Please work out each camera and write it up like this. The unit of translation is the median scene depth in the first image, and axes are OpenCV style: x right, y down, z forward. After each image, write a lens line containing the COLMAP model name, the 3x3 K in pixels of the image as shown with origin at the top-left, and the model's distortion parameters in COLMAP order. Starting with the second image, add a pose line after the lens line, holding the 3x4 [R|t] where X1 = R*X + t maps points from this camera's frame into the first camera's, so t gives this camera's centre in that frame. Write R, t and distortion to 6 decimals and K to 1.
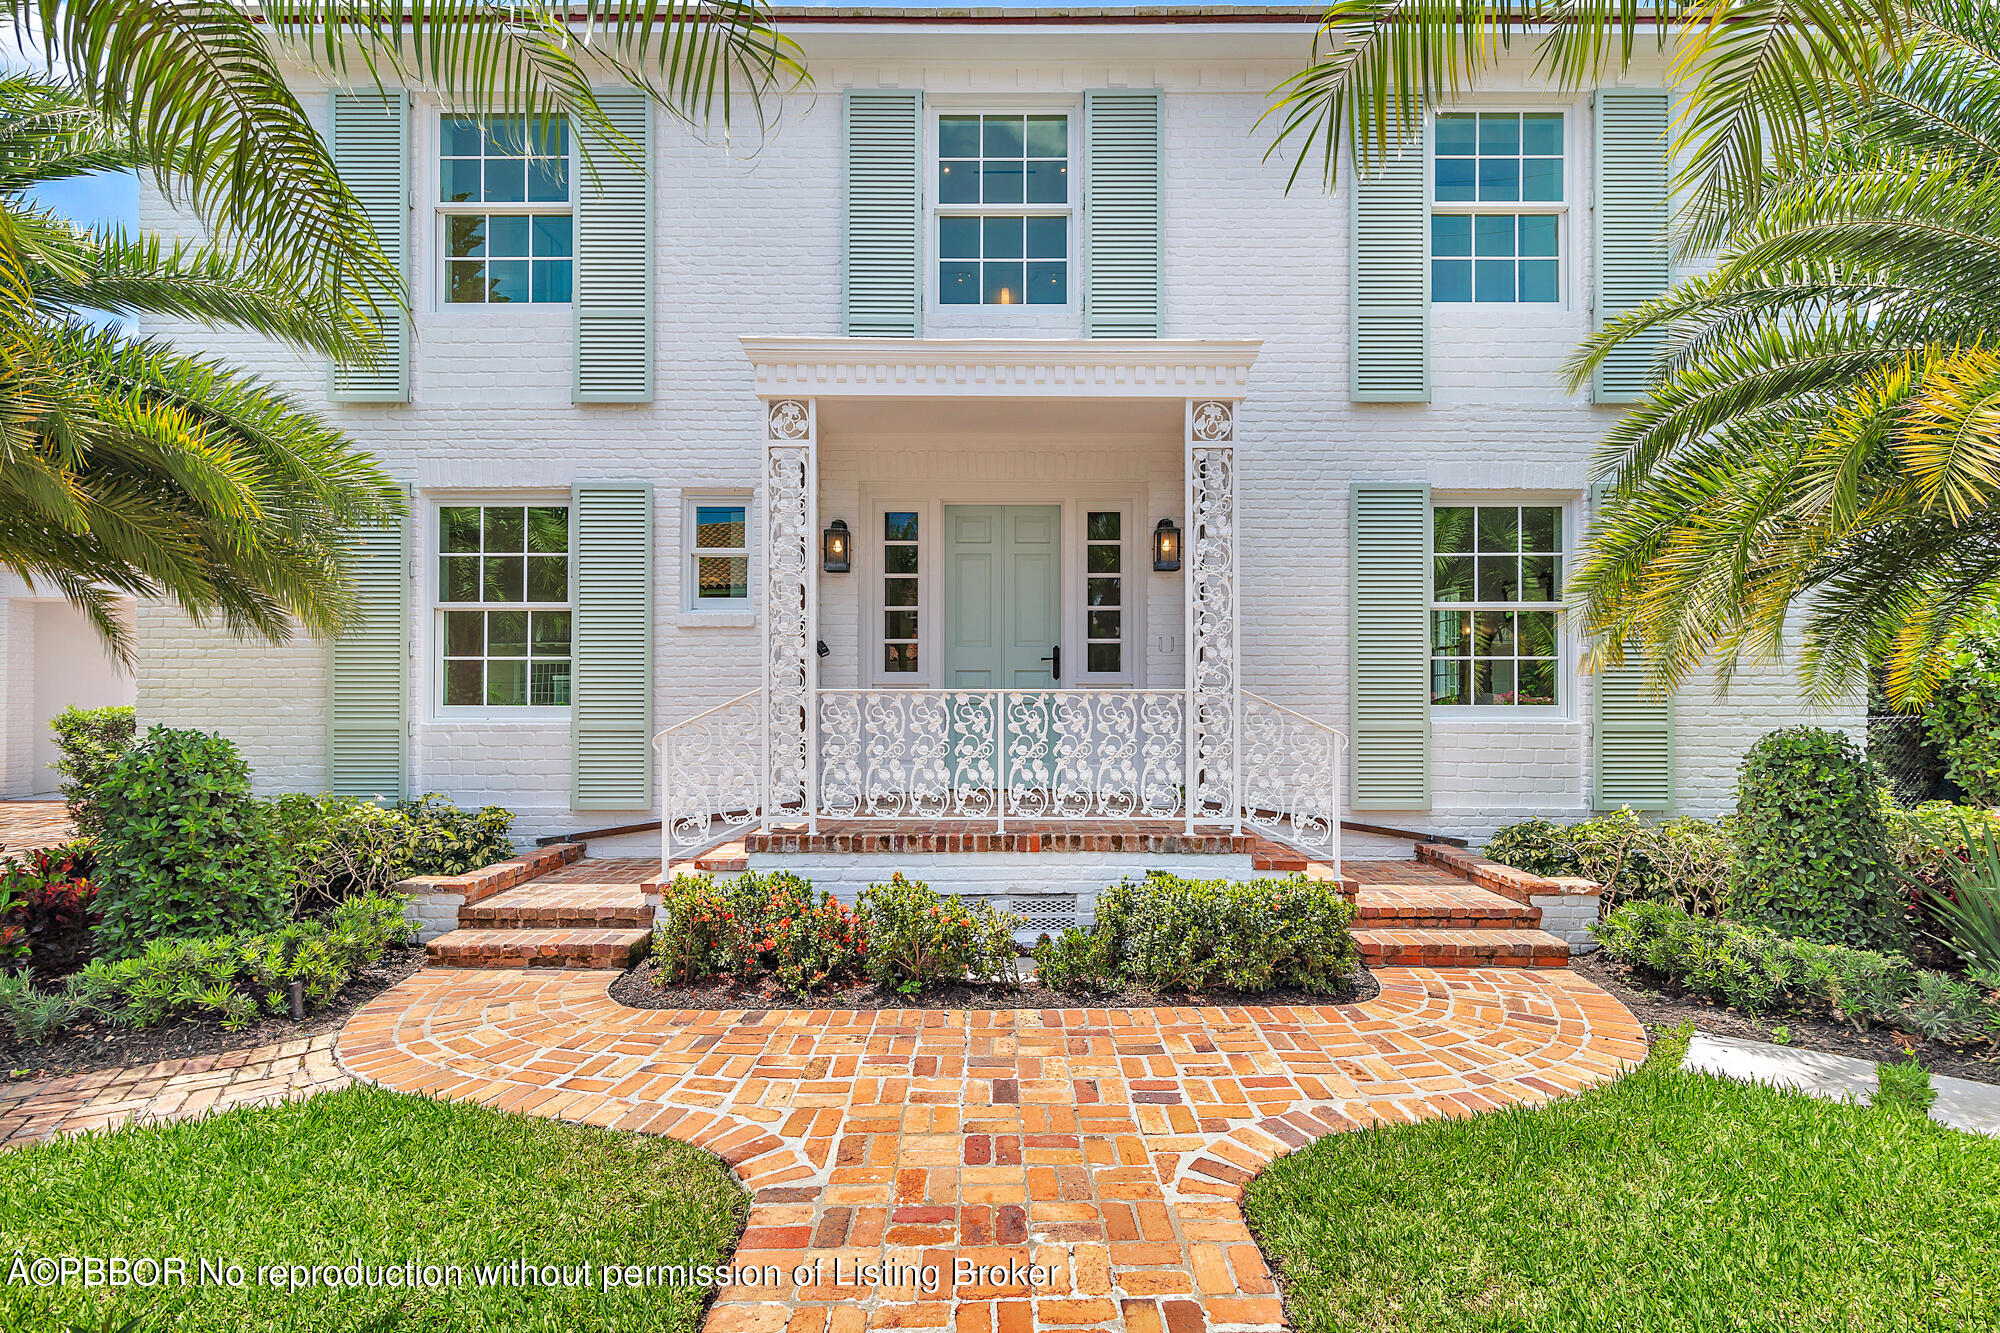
lens RADIAL K [[927.8, 0, 1005.6], [0, 927.8, 665.6], [0, 0, 1]] dist [-0.001531, -0.000122]
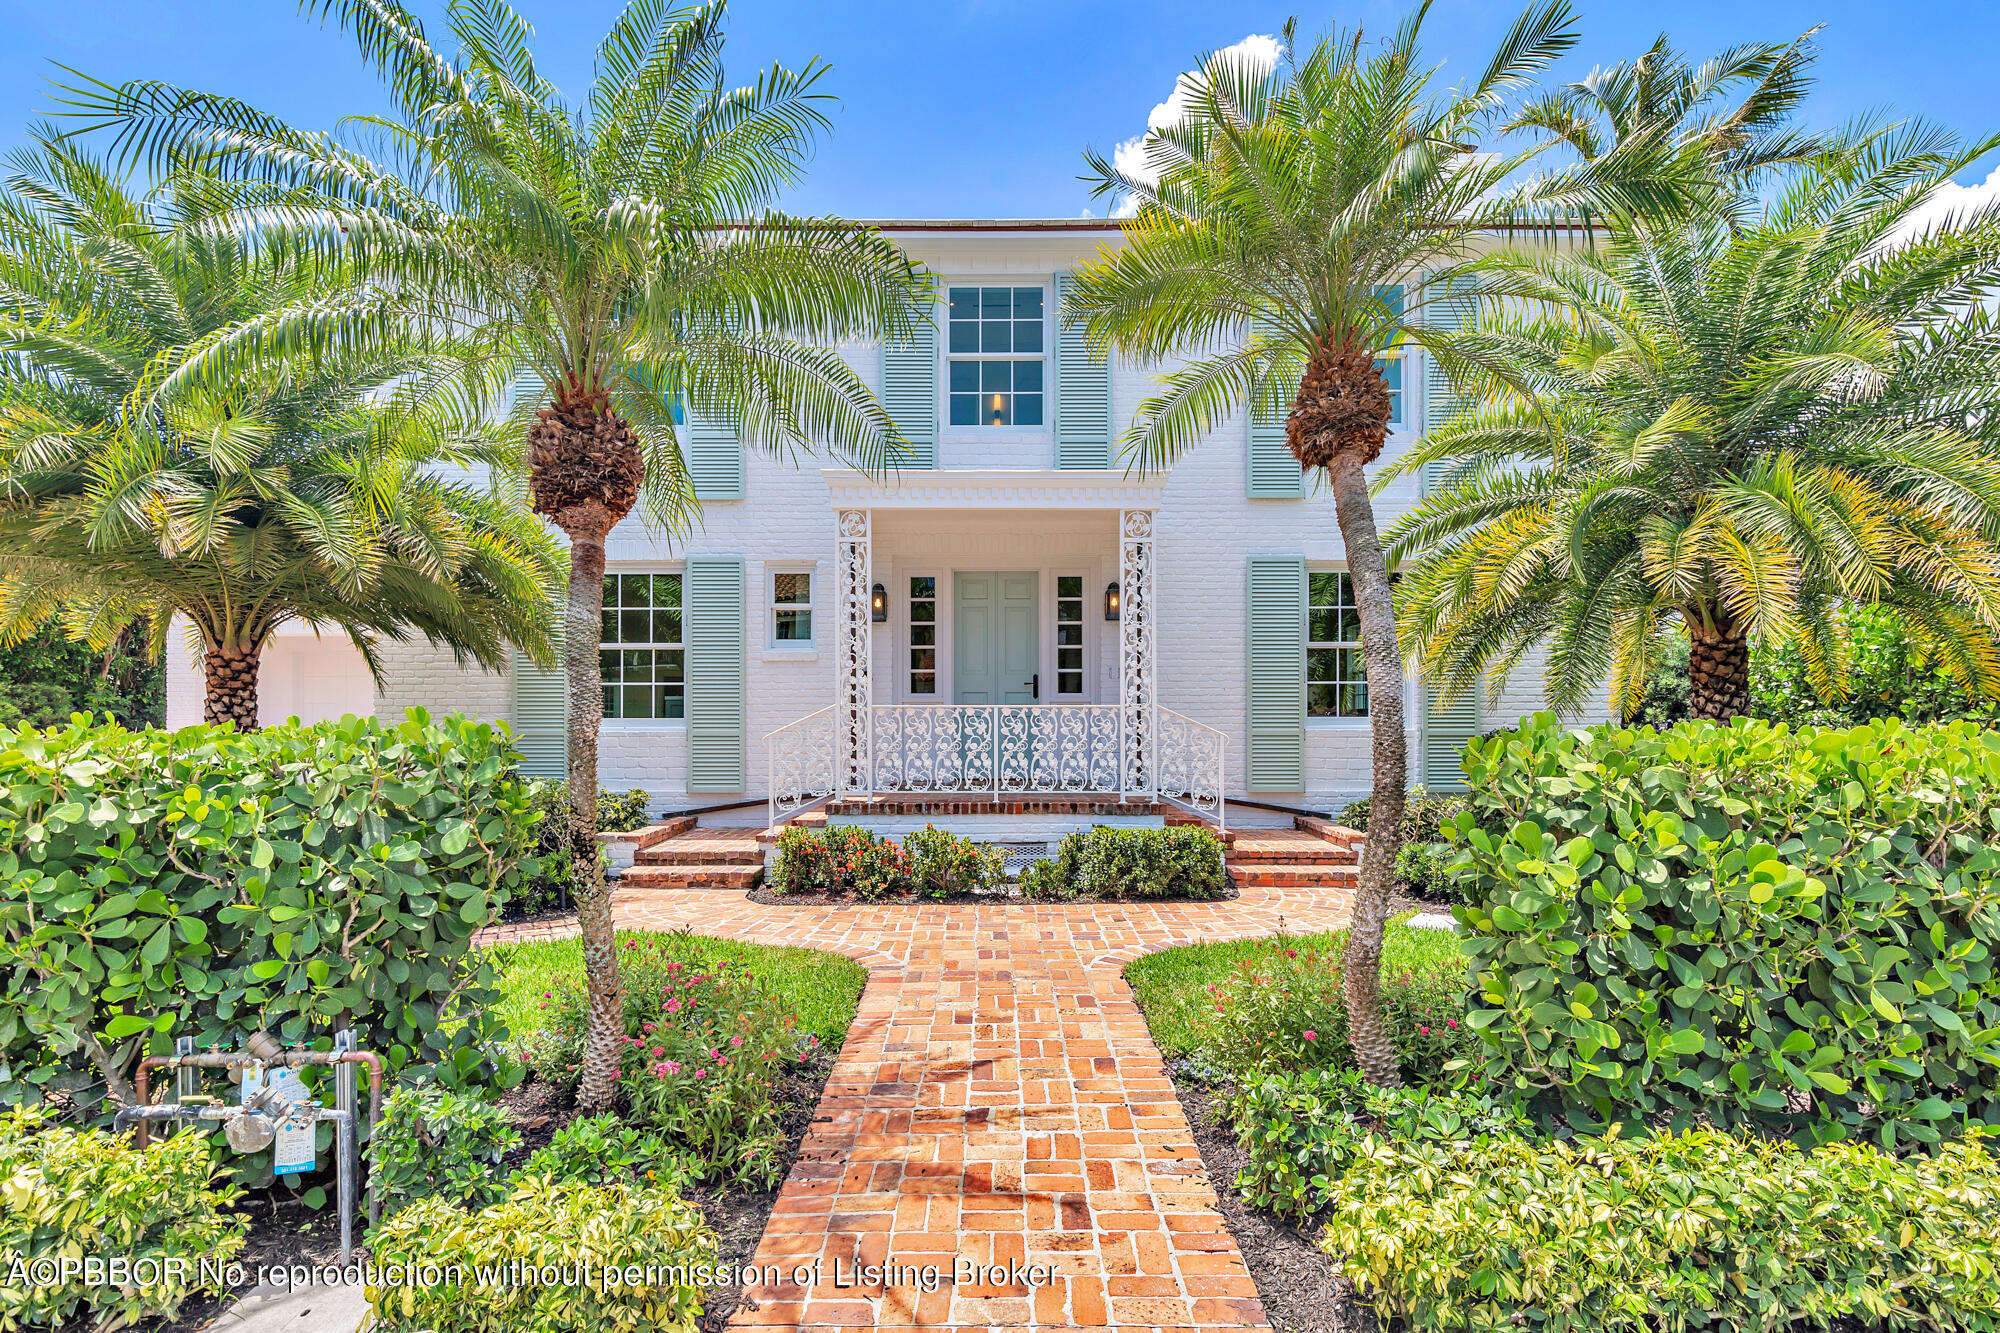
lens RADIAL K [[927.8, 0, 1005.6], [0, 927.8, 665.6], [0, 0, 1]] dist [-0.001531, -0.000122]
pose [[0.999947, -0.001382, 0.010250, -0.004855], [0.001590, 0.999792, -0.020356, -0.007930], [-0.010220, 0.020372, 0.999740, -0.493410]]
